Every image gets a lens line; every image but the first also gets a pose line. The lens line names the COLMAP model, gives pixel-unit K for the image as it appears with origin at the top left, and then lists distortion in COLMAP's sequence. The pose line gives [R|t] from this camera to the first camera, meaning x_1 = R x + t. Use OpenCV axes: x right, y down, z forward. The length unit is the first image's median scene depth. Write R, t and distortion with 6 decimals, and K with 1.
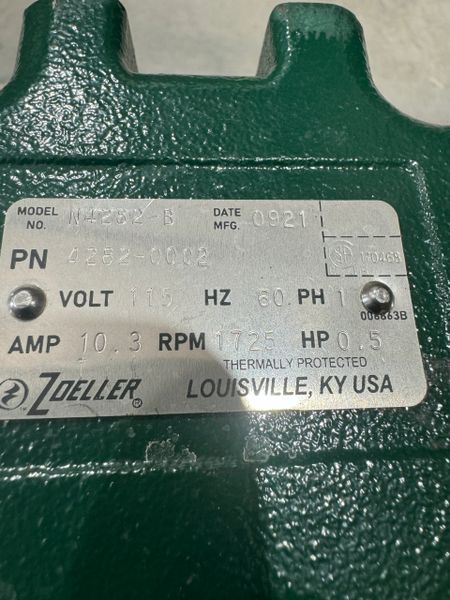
lens RADIAL K [[422.3, 0, 225.2], [0, 422.3, 300.5], [0, 0, 1]] dist [-0.003343, 0.001703]
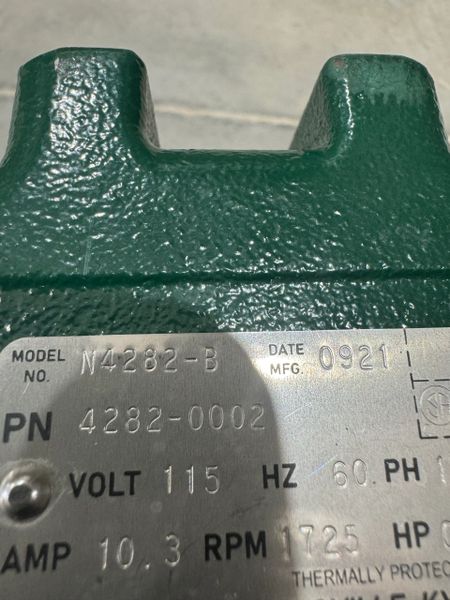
lens RADIAL K [[422.3, 0, 224.7], [0, 422.3, 299.4], [0, 0, 1]] dist [-0.003343, 0.001703]
pose [[0.999984, -0.005572, -0.000041, -0.111955], [0.005572, 0.999957, 0.007353, -0.322638], [0.000000, -0.007353, 0.999973, 0.248701]]
